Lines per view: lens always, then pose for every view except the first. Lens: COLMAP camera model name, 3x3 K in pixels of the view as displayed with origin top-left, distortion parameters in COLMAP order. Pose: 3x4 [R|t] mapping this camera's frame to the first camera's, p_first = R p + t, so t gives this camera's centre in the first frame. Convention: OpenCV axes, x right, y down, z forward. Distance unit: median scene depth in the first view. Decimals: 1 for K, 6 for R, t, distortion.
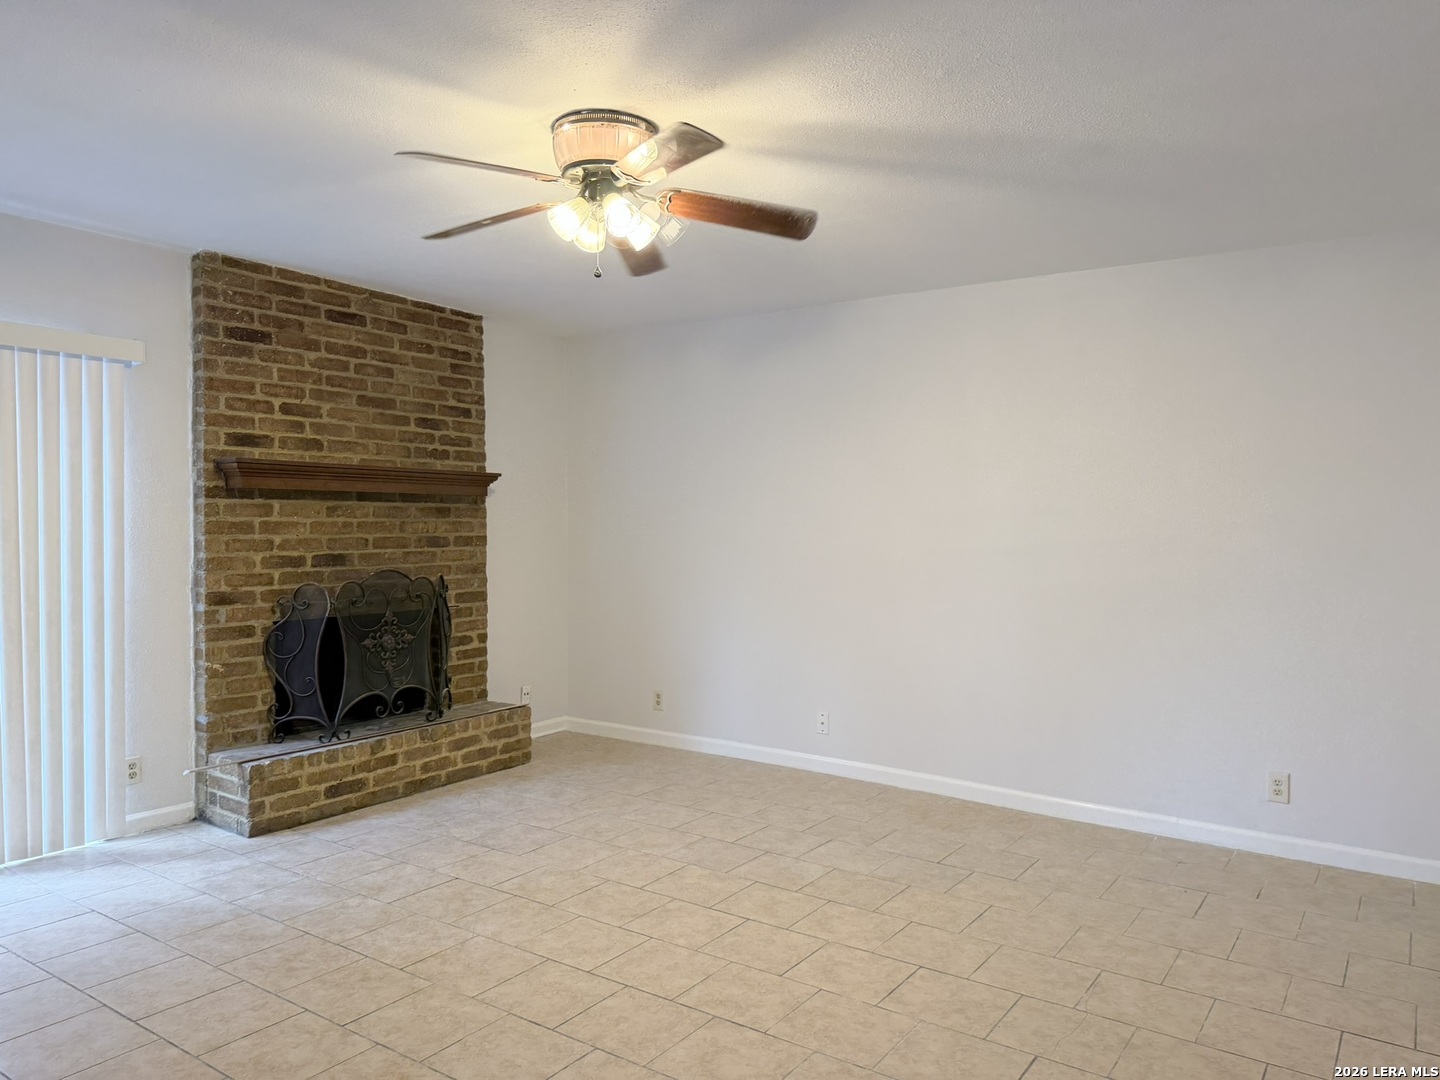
lens RADIAL K [[1007.6, 0, 718.8], [0, 1007.6, 544.5], [0, 0, 1]] dist [0.170991, -0.287392]
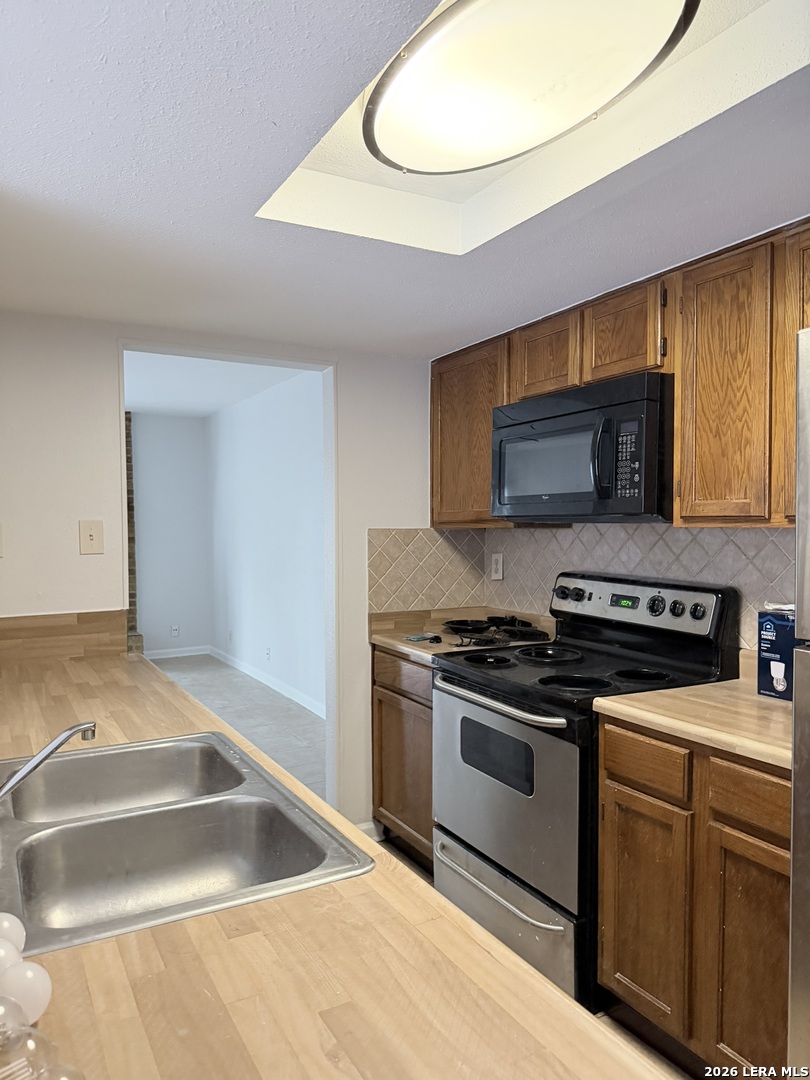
lens RADIAL K [[755.7, 0, 400.2], [0, 755.7, 547.3], [0, 0, 1]] dist [0.170991, -0.287392]
pose [[0.898216, 0.001917, -0.439549, 0.848393], [0.003120, 0.999937, 0.010737, -0.004235], [0.439542, -0.011016, 0.898154, 0.020022]]
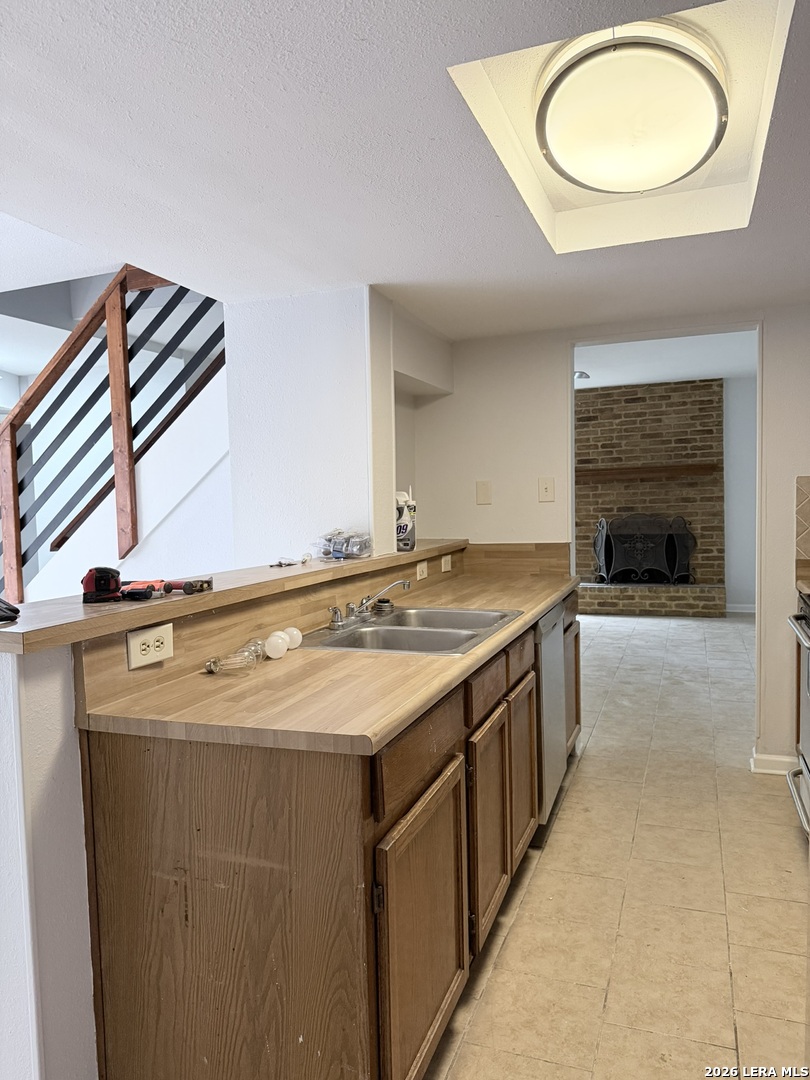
lens RADIAL K [[755.7, 0, 400.2], [0, 755.7, 547.3], [0, 0, 1]] dist [0.170991, -0.287392]
pose [[0.247964, 0.044211, -0.967760, 1.110870], [0.008667, 0.998817, 0.047851, 0.013446], [0.968731, -0.020253, 0.247287, 0.086093]]
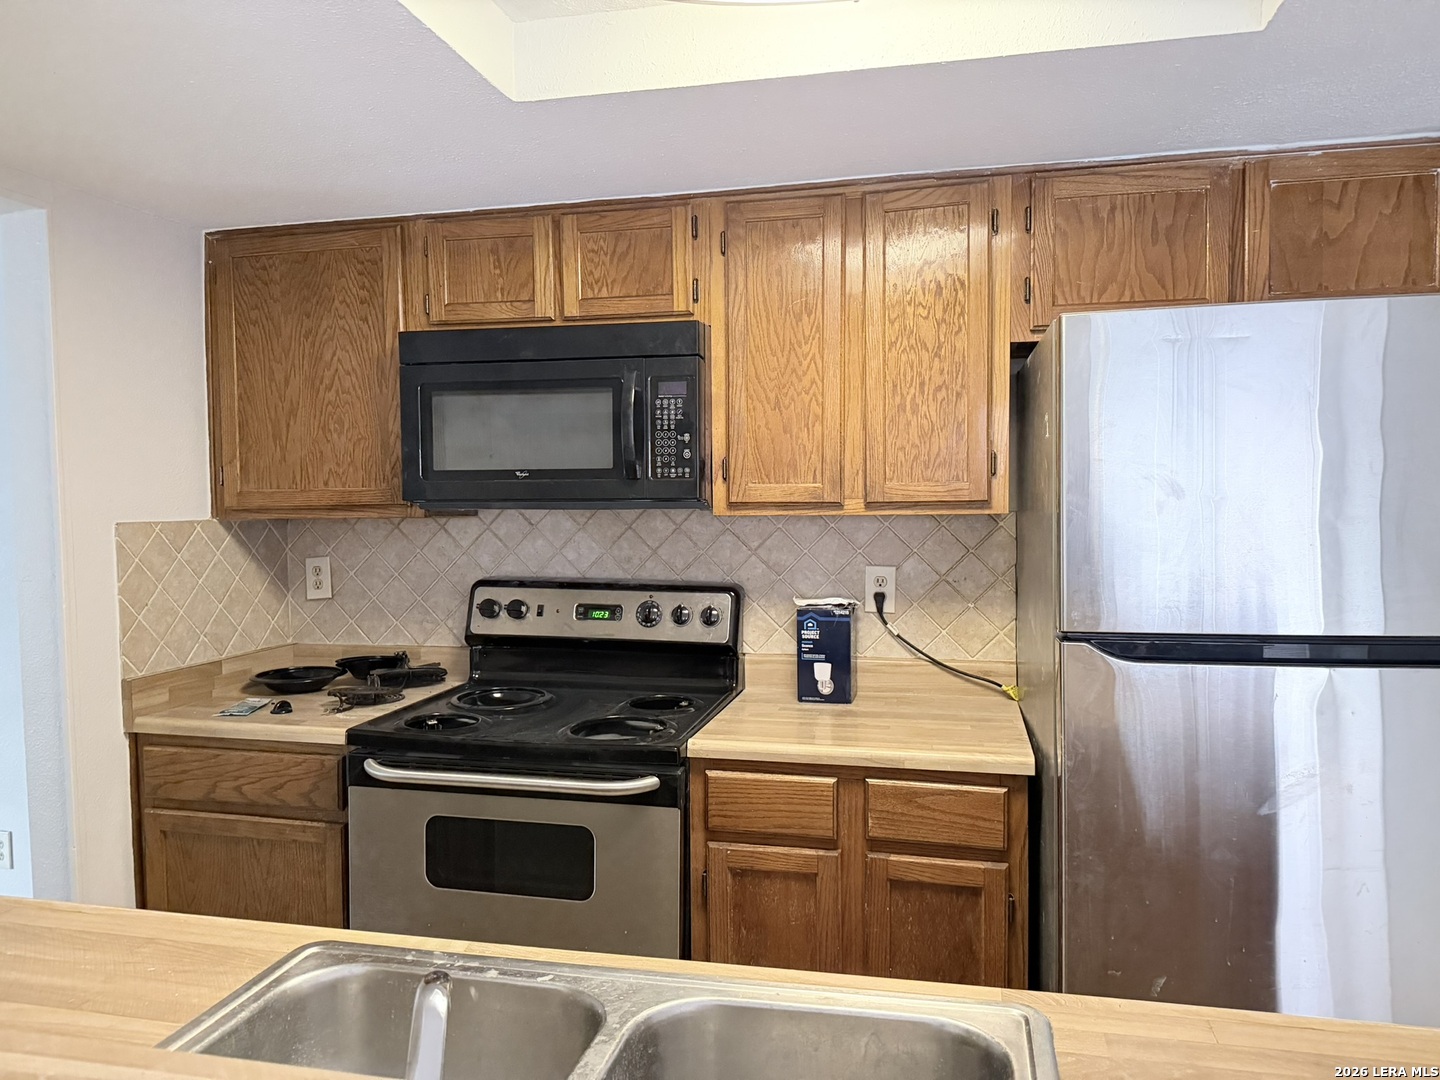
lens RADIAL K [[1007.6, 0, 718.8], [0, 1007.6, 544.5], [0, 0, 1]] dist [0.170991, -0.287392]
pose [[0.927537, -0.035120, 0.372078, 0.618423], [0.023562, 0.999090, 0.035567, -0.013800], [-0.372988, -0.024223, 0.927520, 0.045905]]
